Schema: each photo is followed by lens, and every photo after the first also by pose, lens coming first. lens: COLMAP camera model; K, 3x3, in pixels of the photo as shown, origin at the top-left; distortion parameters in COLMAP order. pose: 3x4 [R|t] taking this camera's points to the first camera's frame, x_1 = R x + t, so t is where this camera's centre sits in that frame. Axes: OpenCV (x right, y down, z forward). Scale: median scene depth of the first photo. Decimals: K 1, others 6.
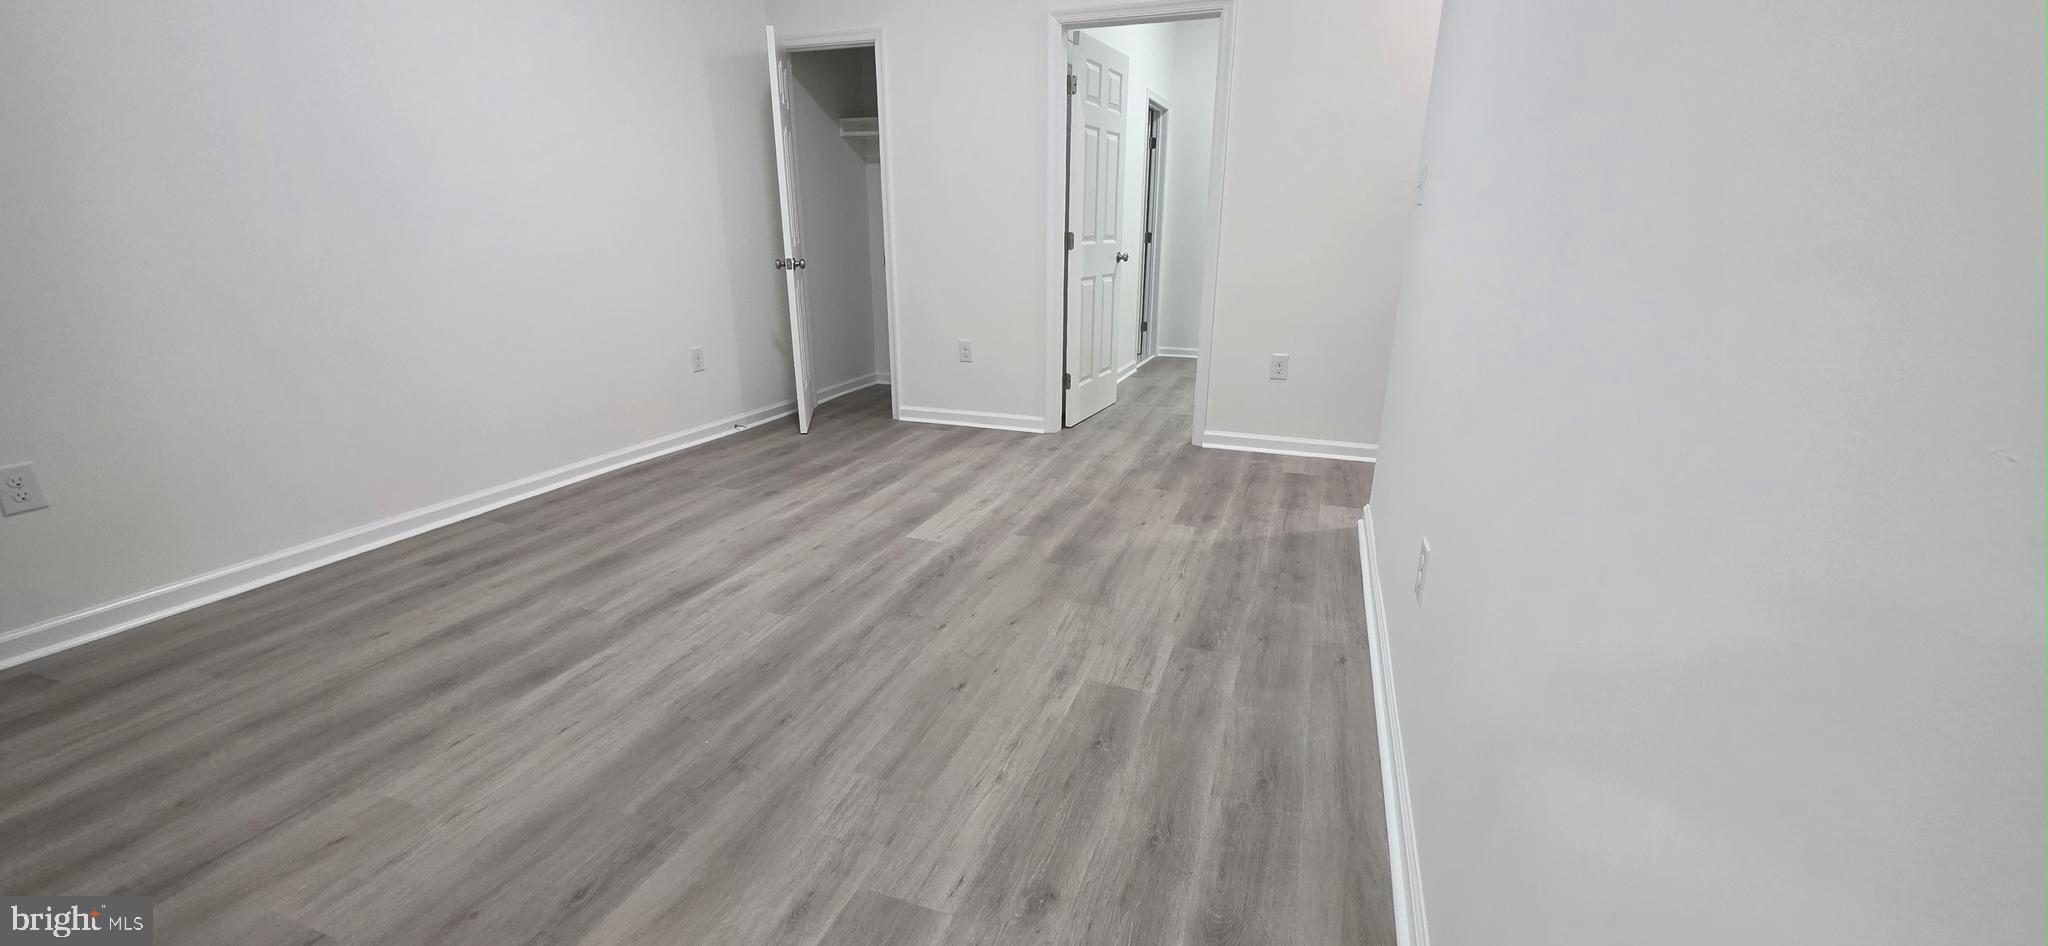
lens RADIAL K [[821.7, 0, 1028.9], [0, 821.7, 472.5], [0, 0, 1]] dist [0.004935, -0.000649]
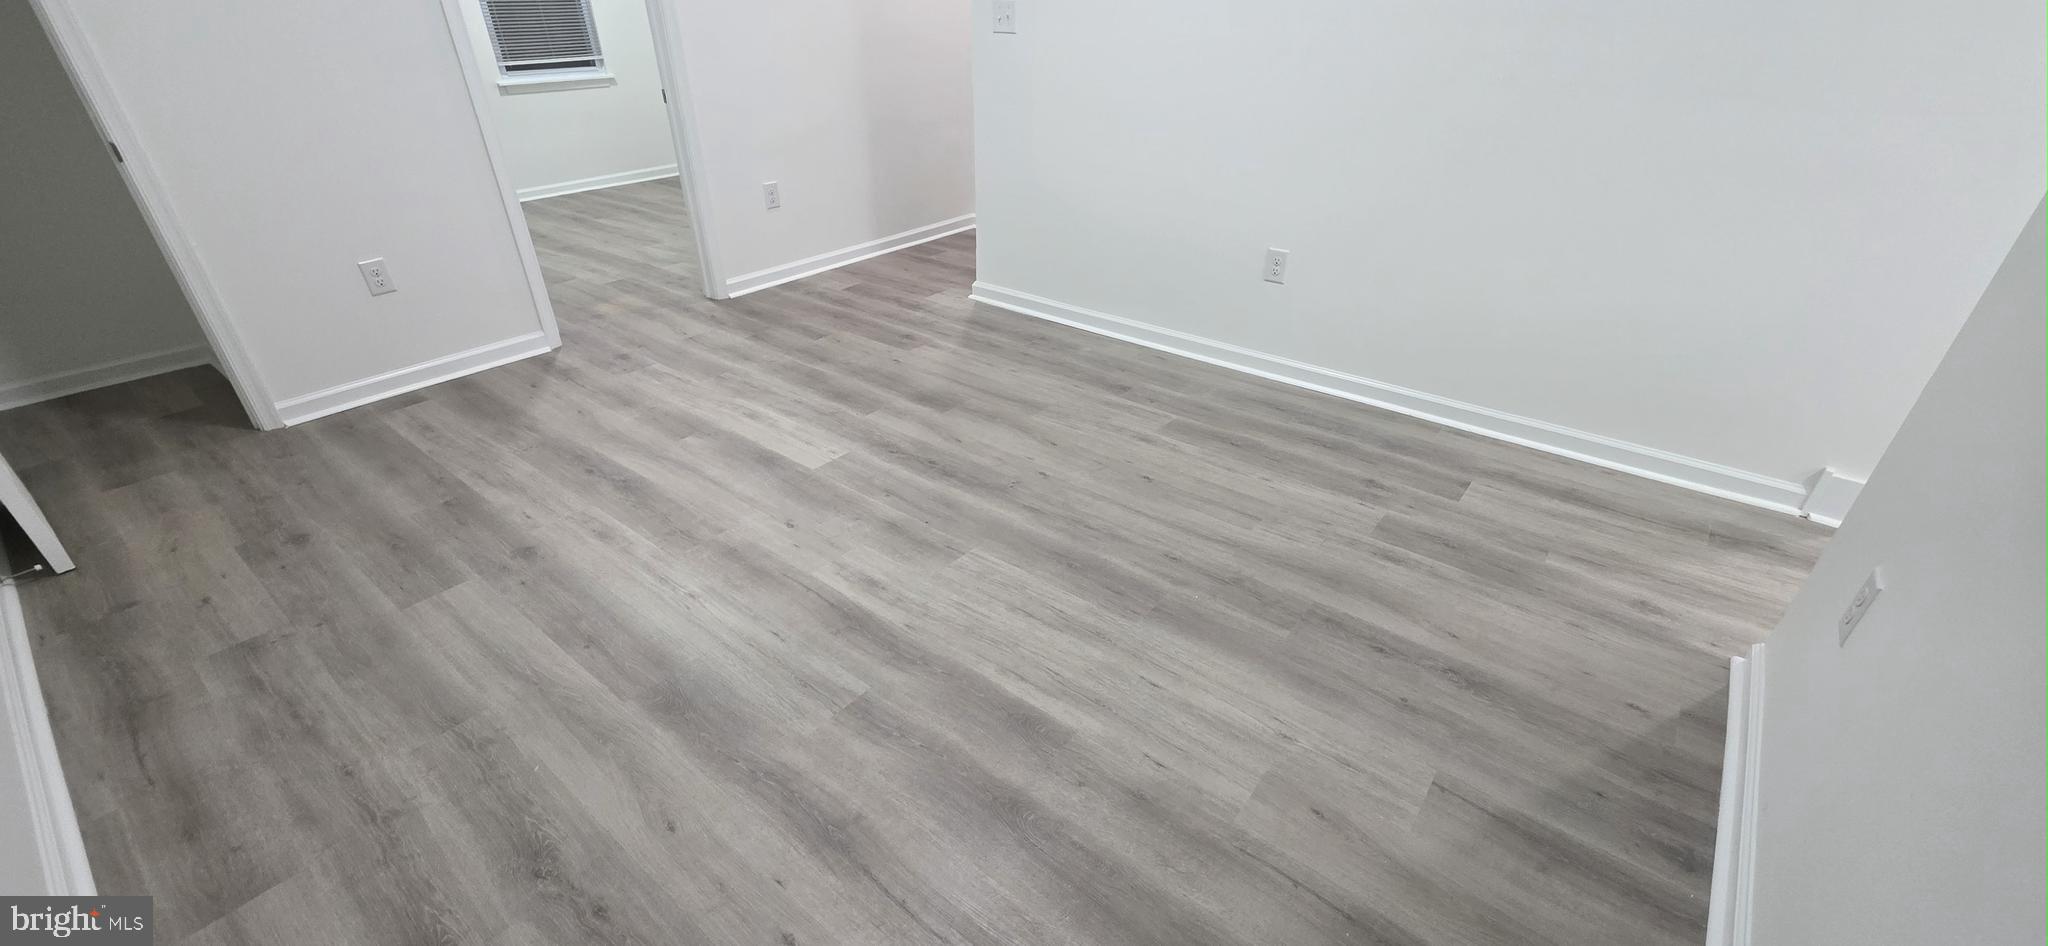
lens RADIAL K [[821.7, 0, 1028.9], [0, 821.7, 472.5], [0, 0, 1]] dist [0.004935, -0.000649]
pose [[0.317932, -0.482031, 0.816435, -0.817100], [0.275036, 0.870977, 0.407130, -0.217379], [-0.907345, 0.095109, 0.409487, 0.454623]]
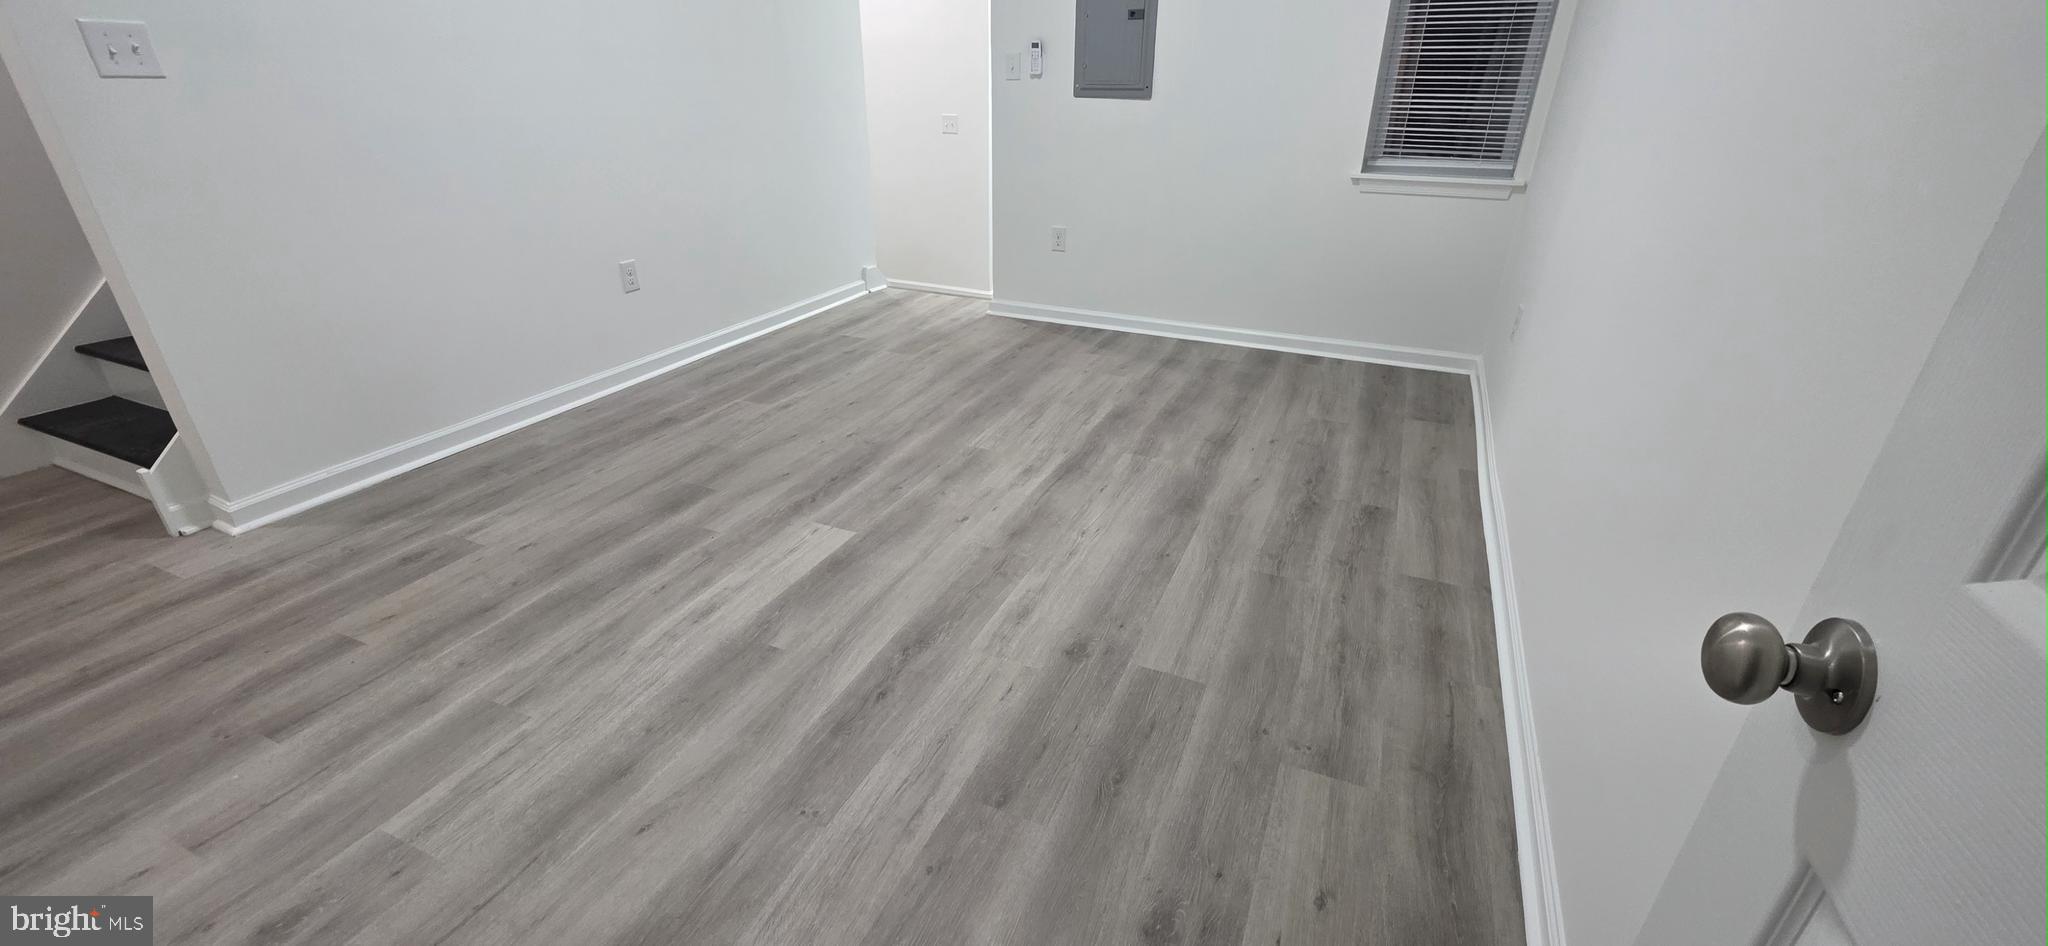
lens RADIAL K [[821.7, 0, 1028.9], [0, 821.7, 472.5], [0, 0, 1]] dist [0.004935, -0.000649]
pose [[-0.997630, -0.041626, 0.054791, -0.368986], [0.006298, 0.737689, 0.675111, -0.512706], [-0.068522, 0.673856, -0.735678, 1.585243]]
